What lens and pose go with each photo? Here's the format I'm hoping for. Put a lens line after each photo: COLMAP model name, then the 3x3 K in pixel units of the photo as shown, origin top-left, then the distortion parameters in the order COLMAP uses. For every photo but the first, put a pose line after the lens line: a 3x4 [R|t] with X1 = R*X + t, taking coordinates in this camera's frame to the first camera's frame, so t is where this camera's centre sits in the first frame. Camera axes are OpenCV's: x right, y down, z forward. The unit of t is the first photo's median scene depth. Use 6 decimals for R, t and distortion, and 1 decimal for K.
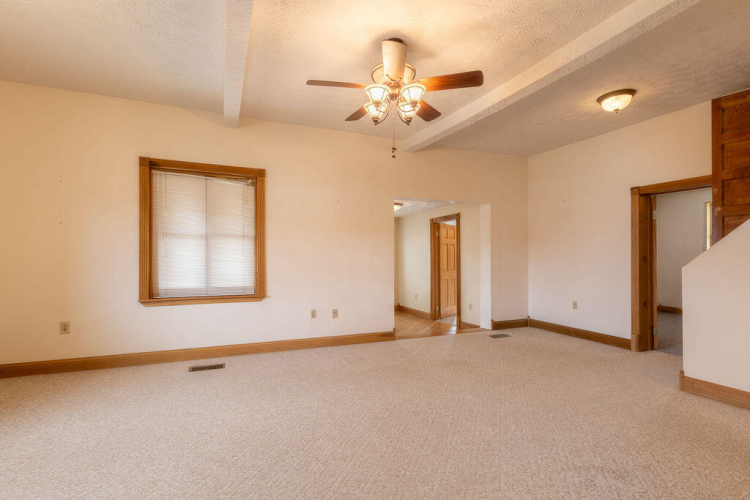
lens RADIAL K [[347.4, 0, 372.5], [0, 347.4, 253.8], [0, 0, 1]] dist [-0.000363, -0.000023]
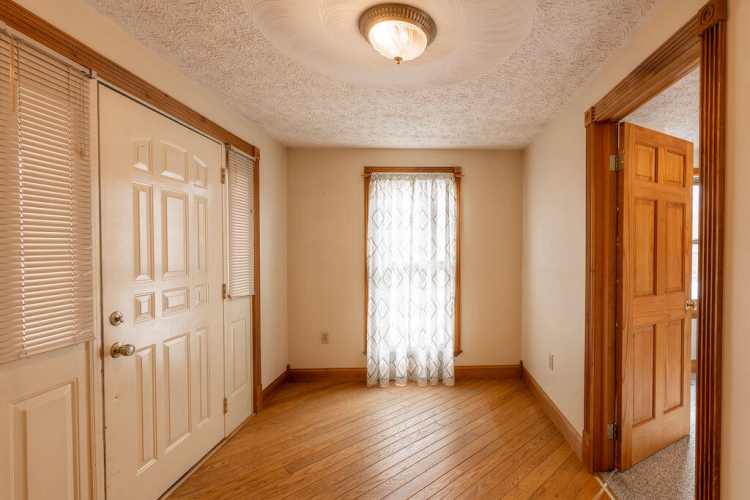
lens RADIAL K [[347.4, 0, 372.5], [0, 347.4, 253.8], [0, 0, 1]] dist [-0.000363, -0.000023]
pose [[0.898301, 0.006725, -0.439330, 0.135647], [0.004964, 0.999664, 0.025452, 0.006917], [0.439353, -0.025045, 0.897965, 0.655042]]
